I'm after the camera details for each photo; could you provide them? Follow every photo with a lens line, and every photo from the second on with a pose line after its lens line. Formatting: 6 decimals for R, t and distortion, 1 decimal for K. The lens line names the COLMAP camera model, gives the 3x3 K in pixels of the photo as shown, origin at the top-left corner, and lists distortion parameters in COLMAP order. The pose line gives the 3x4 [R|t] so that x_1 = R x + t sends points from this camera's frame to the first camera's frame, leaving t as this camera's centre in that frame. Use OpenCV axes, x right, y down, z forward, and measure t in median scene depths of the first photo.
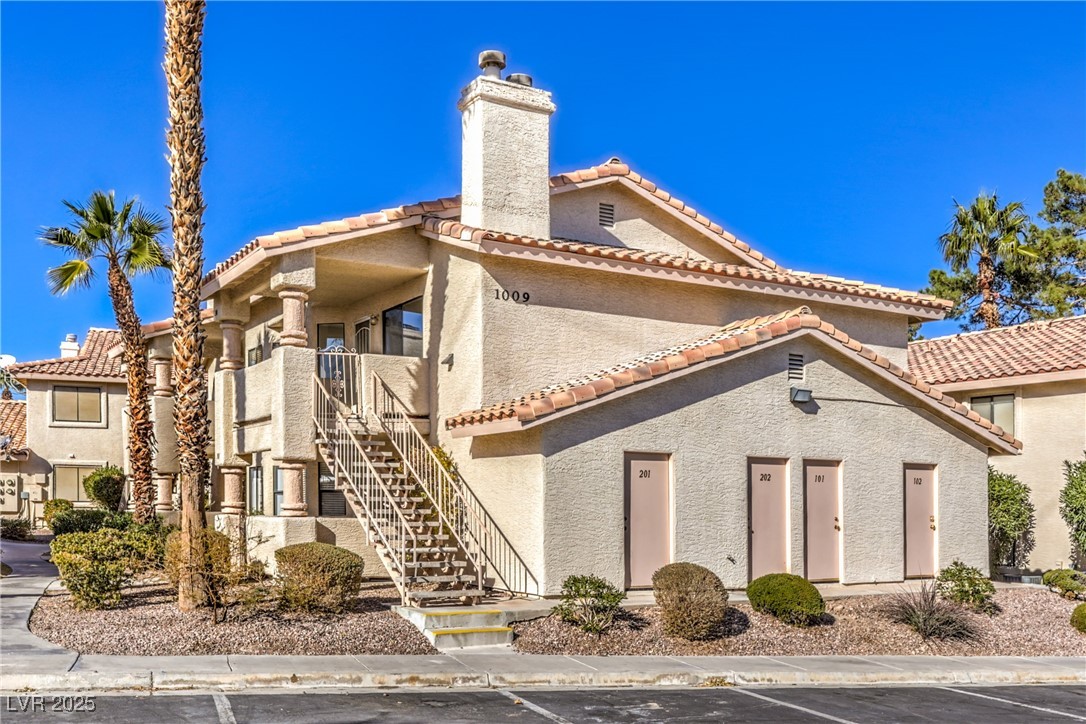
lens RADIAL K [[756.7, 0, 544.5], [0, 756.7, 365.0], [0, 0, 1]] dist [-0.000397, 0.003622]
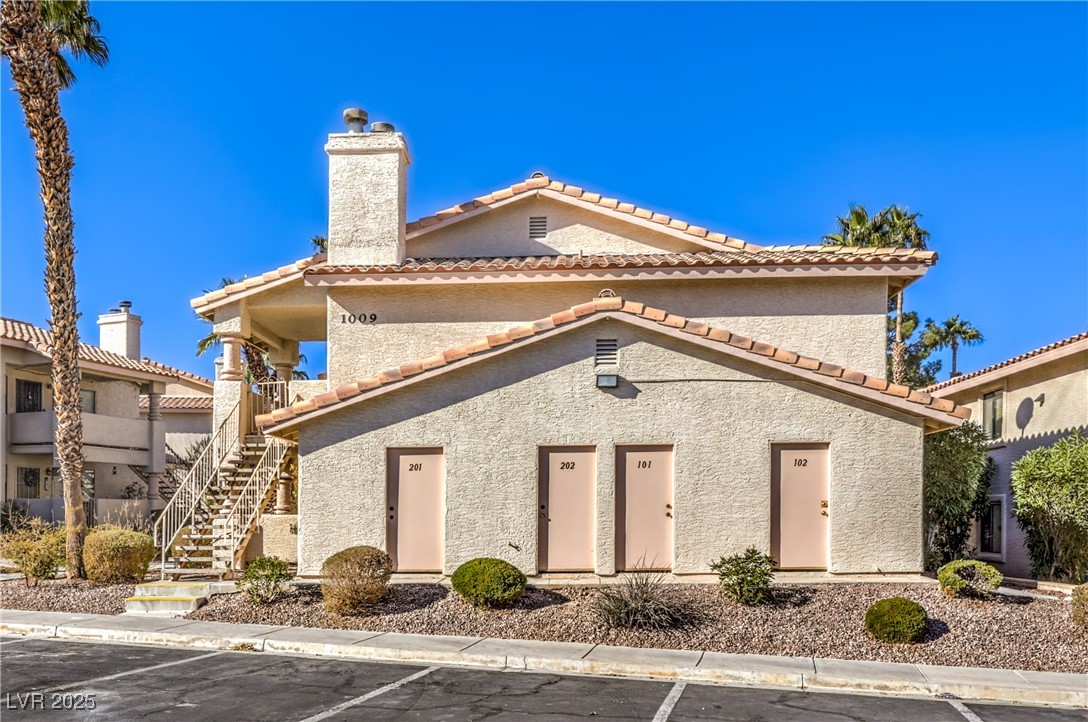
lens RADIAL K [[697.2, 0, 548.7], [0, 697.2, 387.6], [0, 0, 1]] dist [-0.000969, 0.002437]
pose [[0.910755, -0.092615, -0.402429, 0.627698], [0.094383, 0.995416, -0.015481, 0.055696], [0.402017, -0.023883, 0.915321, 0.144103]]
